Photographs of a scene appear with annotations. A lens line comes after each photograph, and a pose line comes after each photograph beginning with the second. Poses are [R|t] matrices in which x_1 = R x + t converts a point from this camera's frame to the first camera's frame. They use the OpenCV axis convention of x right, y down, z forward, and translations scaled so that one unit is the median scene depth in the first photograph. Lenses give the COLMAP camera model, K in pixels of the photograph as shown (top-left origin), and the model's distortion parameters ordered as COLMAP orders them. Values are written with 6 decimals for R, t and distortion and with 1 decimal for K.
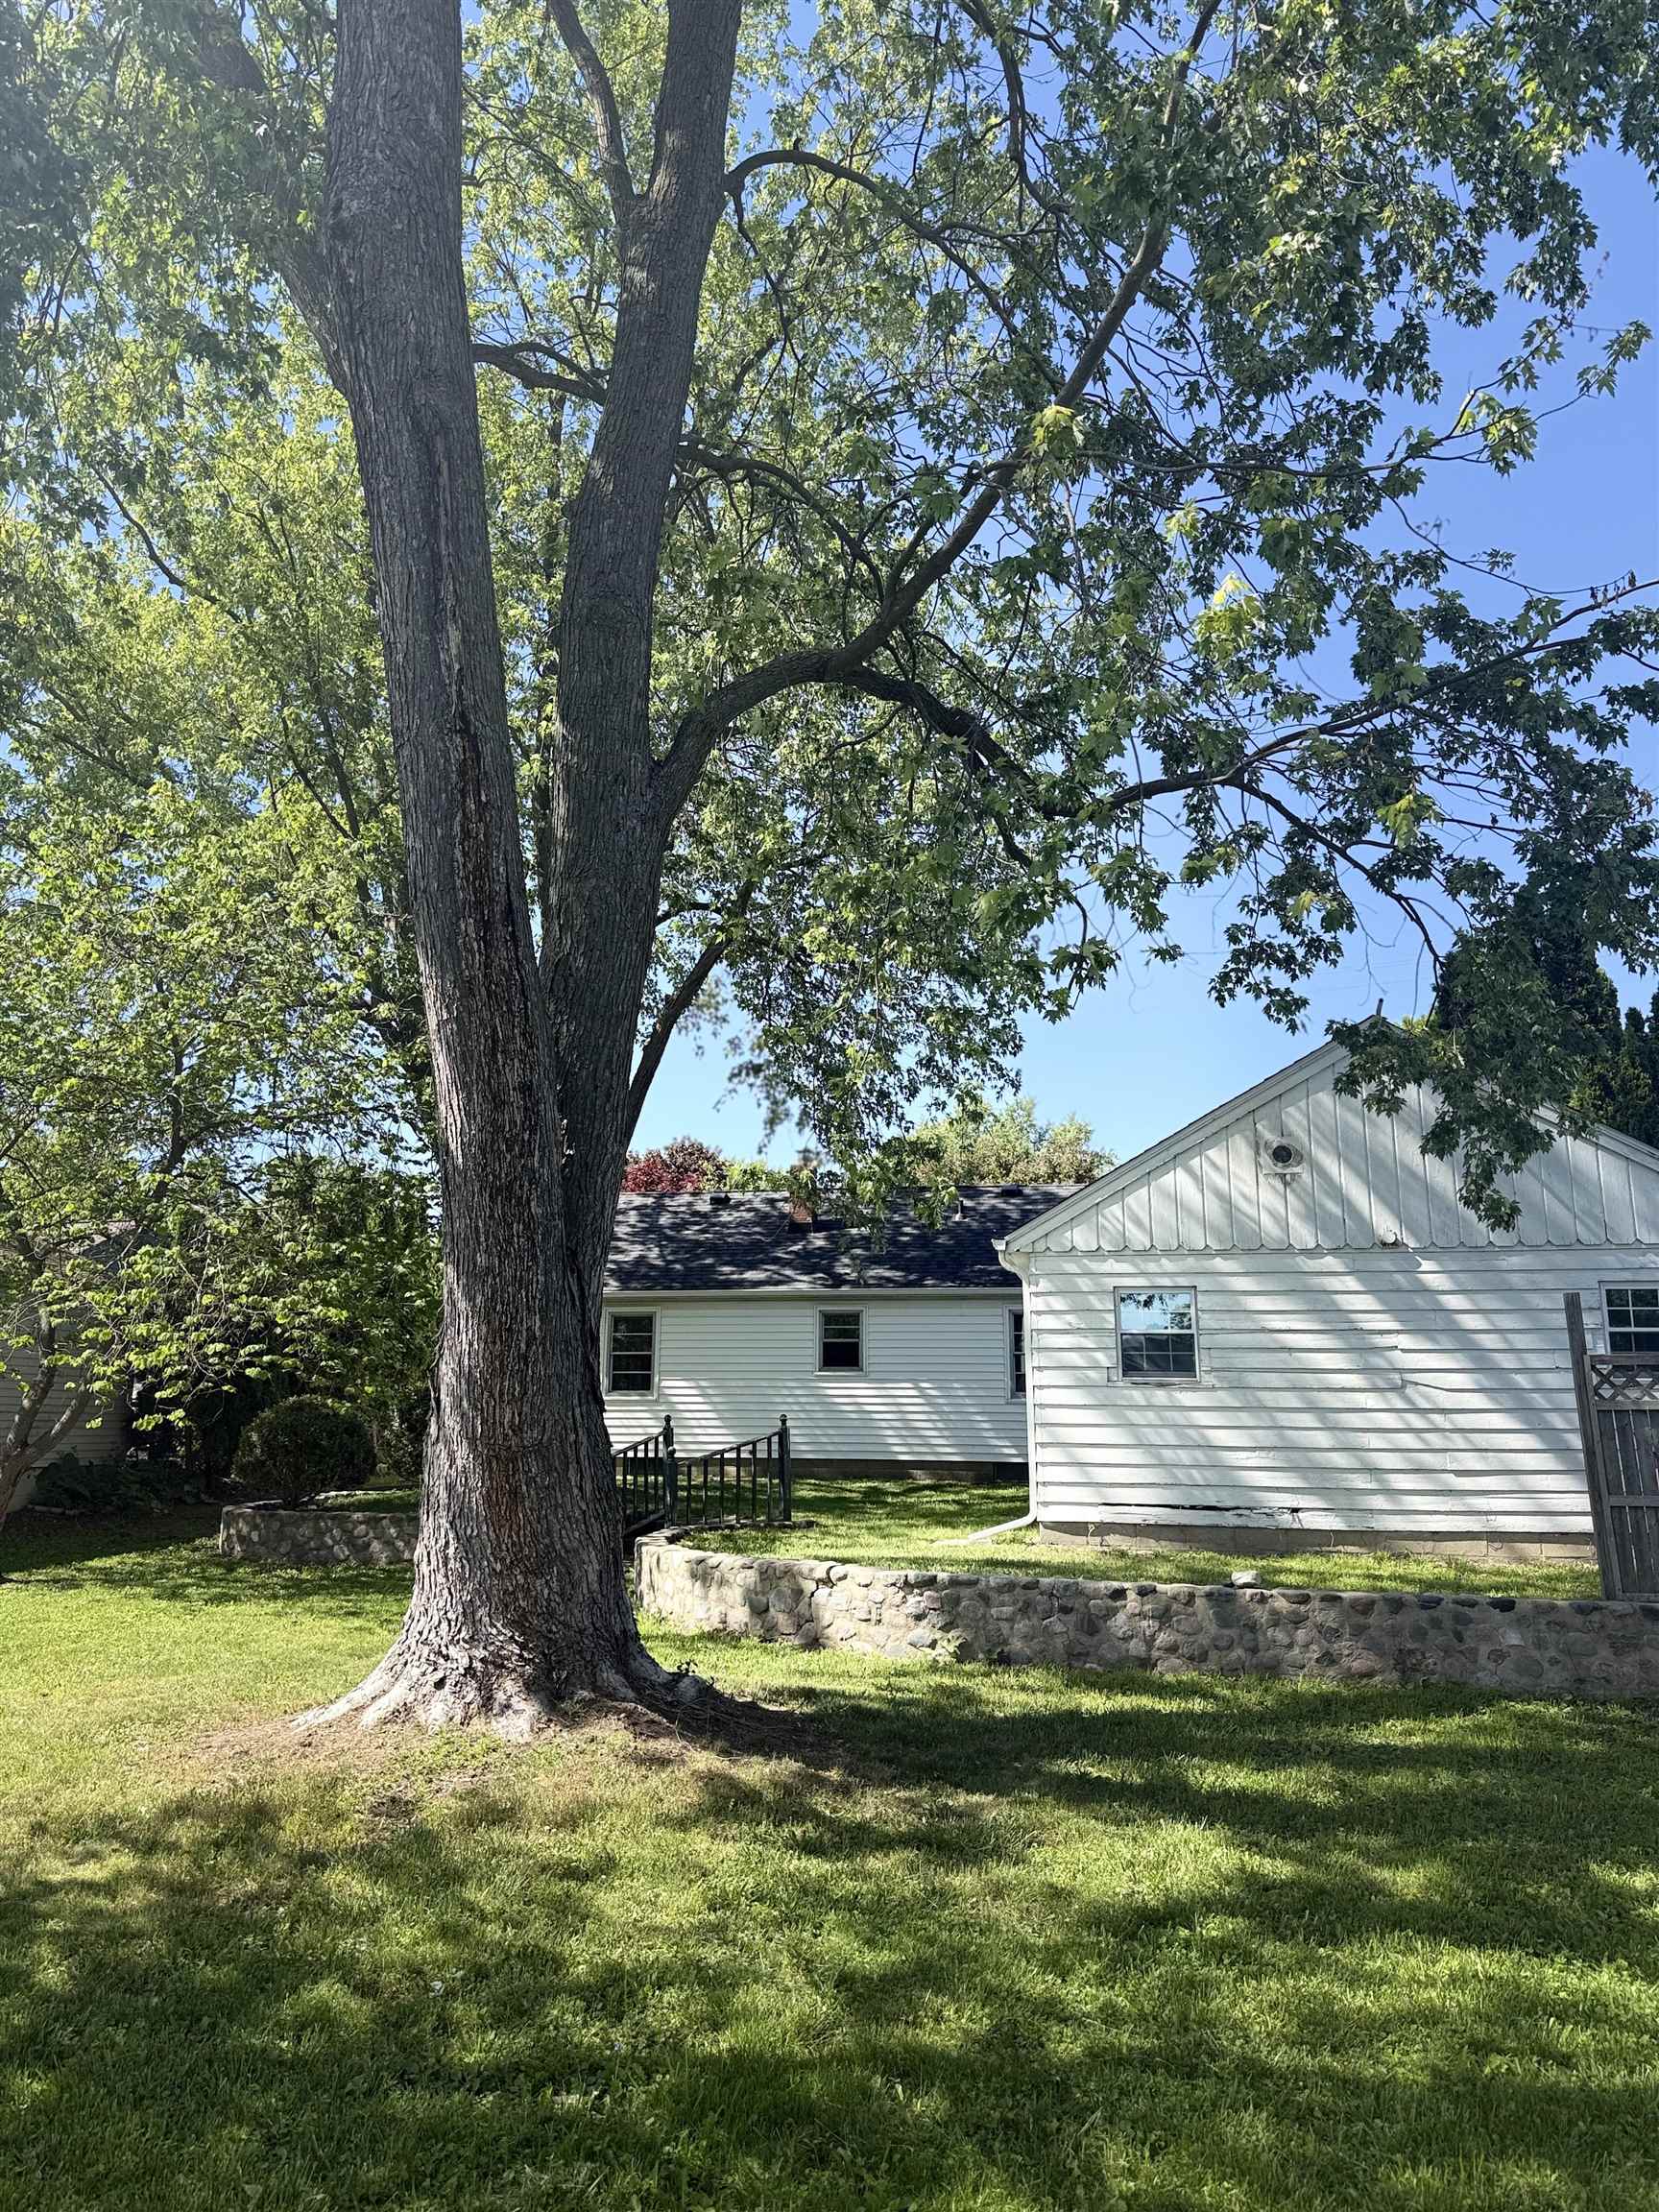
lens RADIAL K [[1561.7, 0, 838.6], [0, 1561.7, 1068.5], [0, 0, 1]] dist [0.067573, -0.047669]
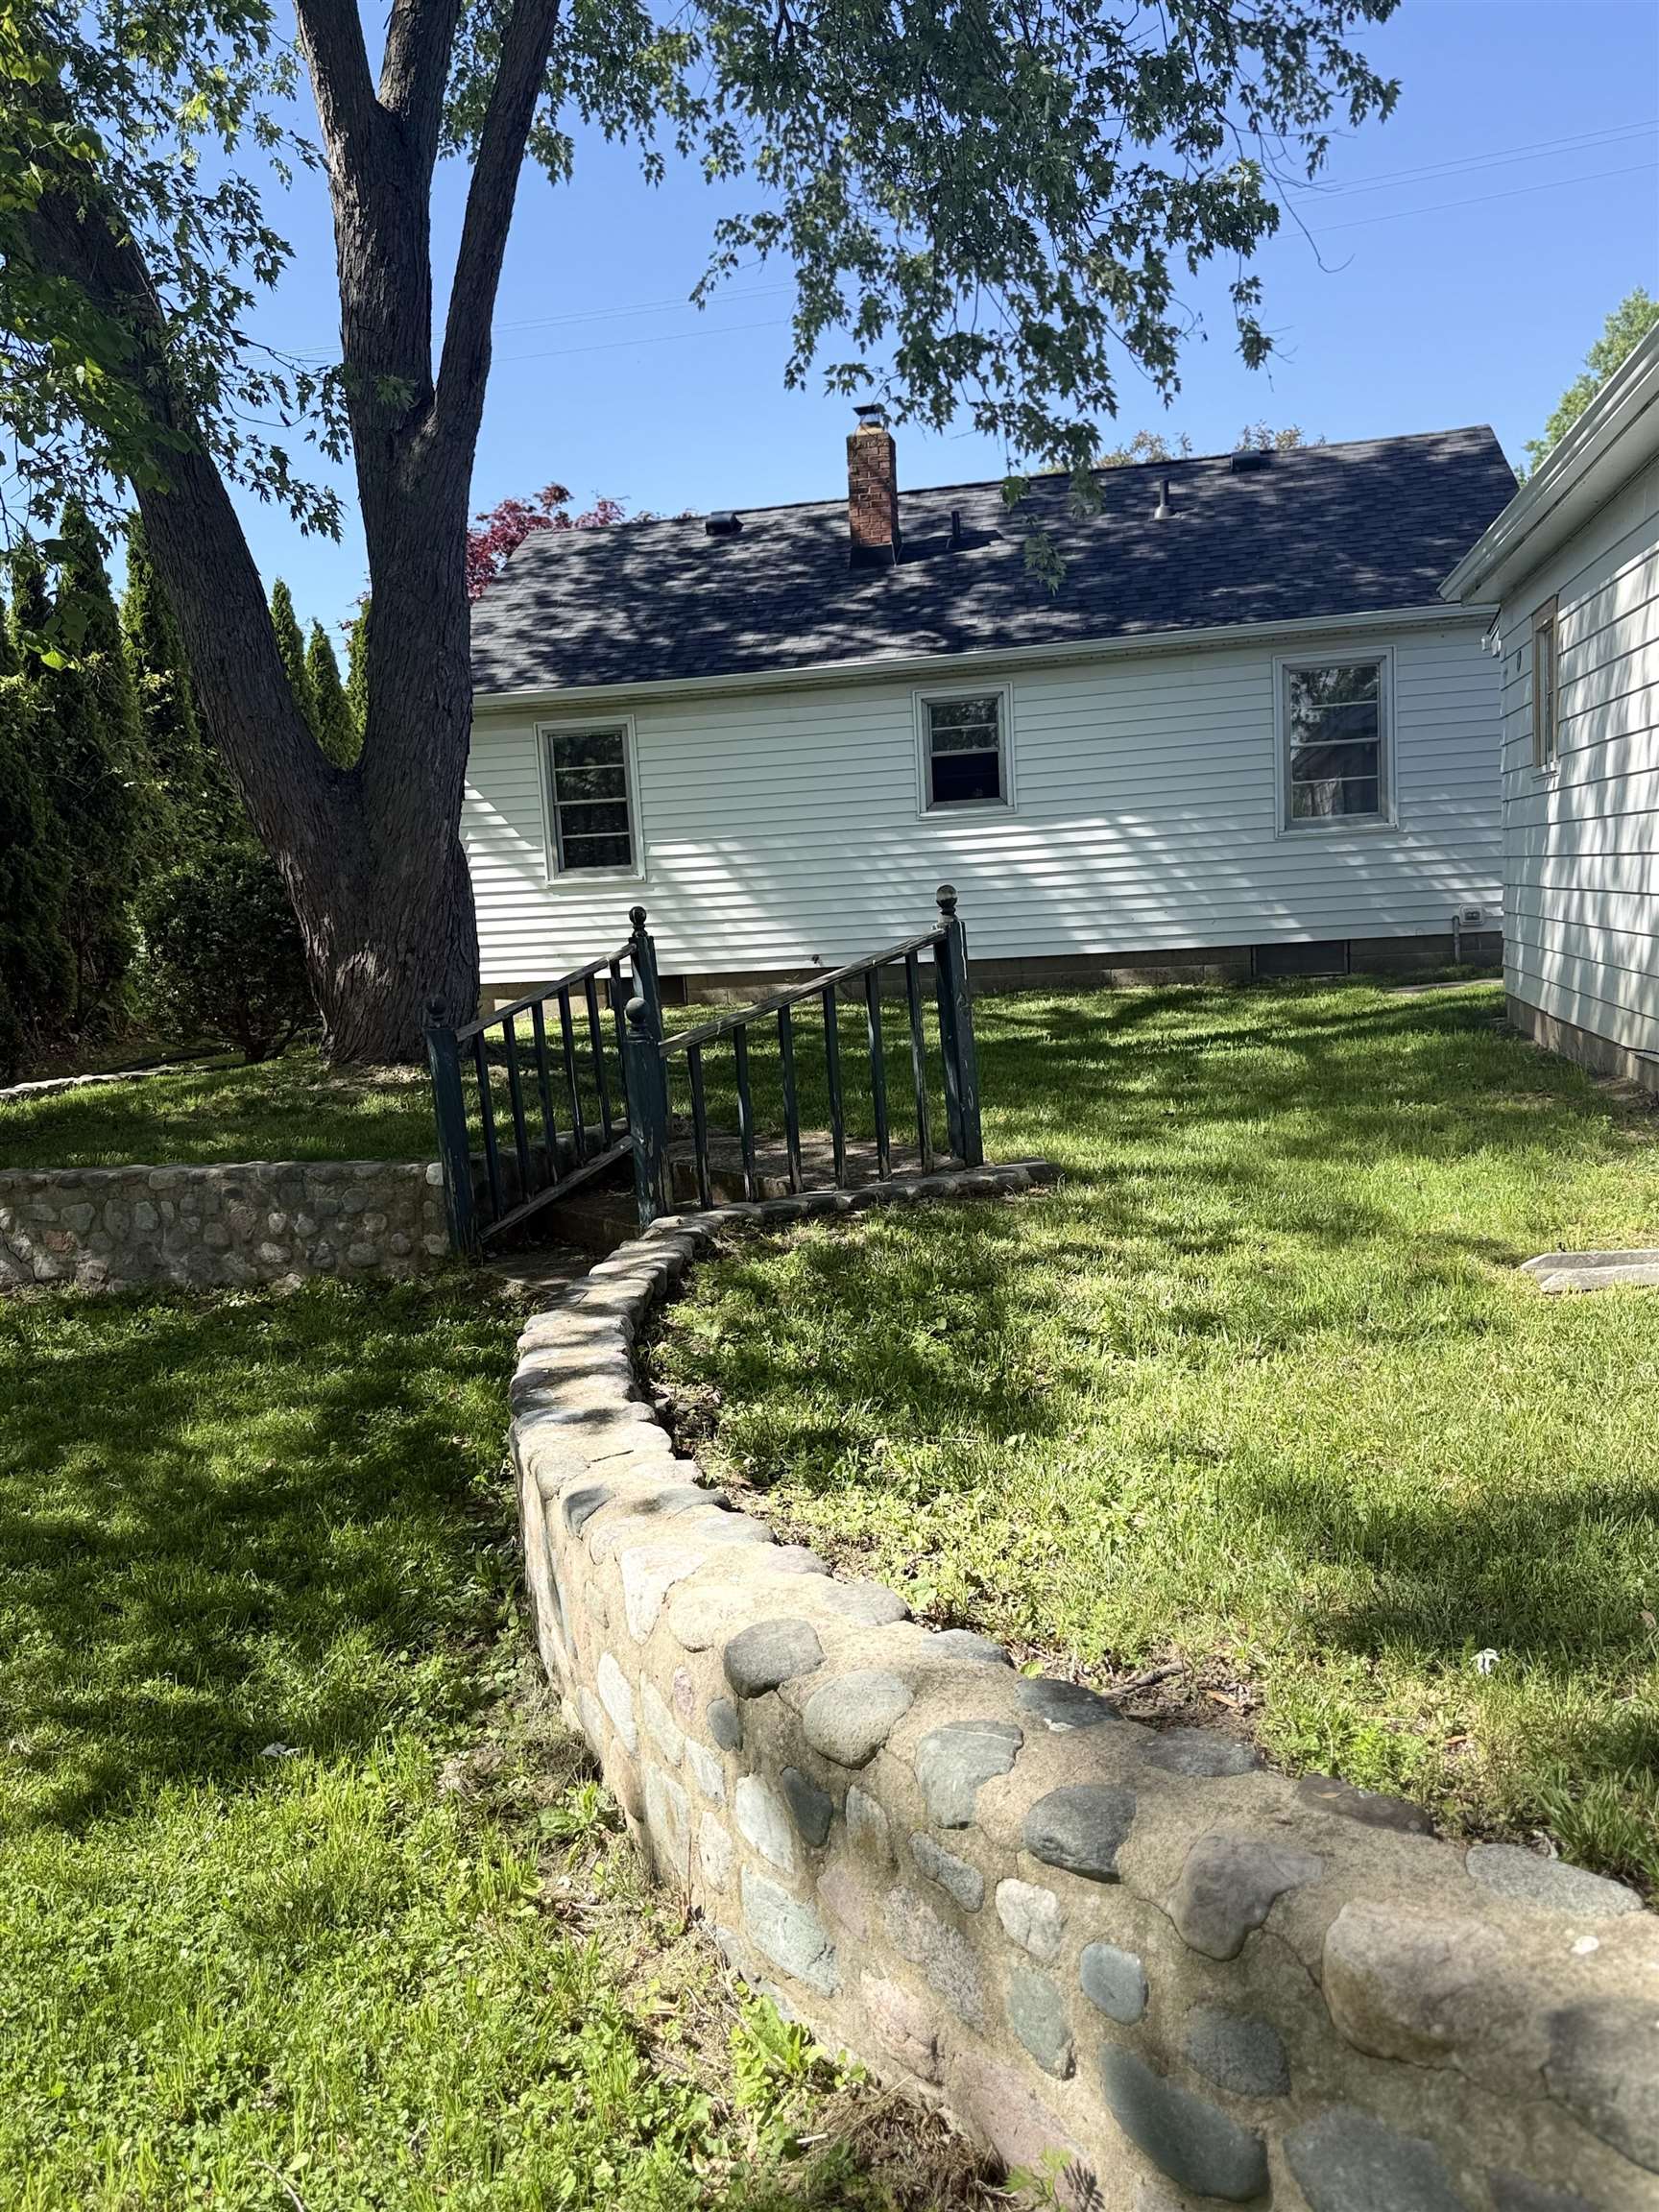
lens RADIAL K [[1728.5, 0, 829.5], [0, 1728.5, 1106.0], [0, 0, 1]] dist [0.149164, 0.001278]
pose [[0.997209, -0.063028, -0.040029, -0.030885], [0.072788, 0.940069, 0.333126, 0.084878], [0.016633, -0.335110, 0.942032, 0.386351]]
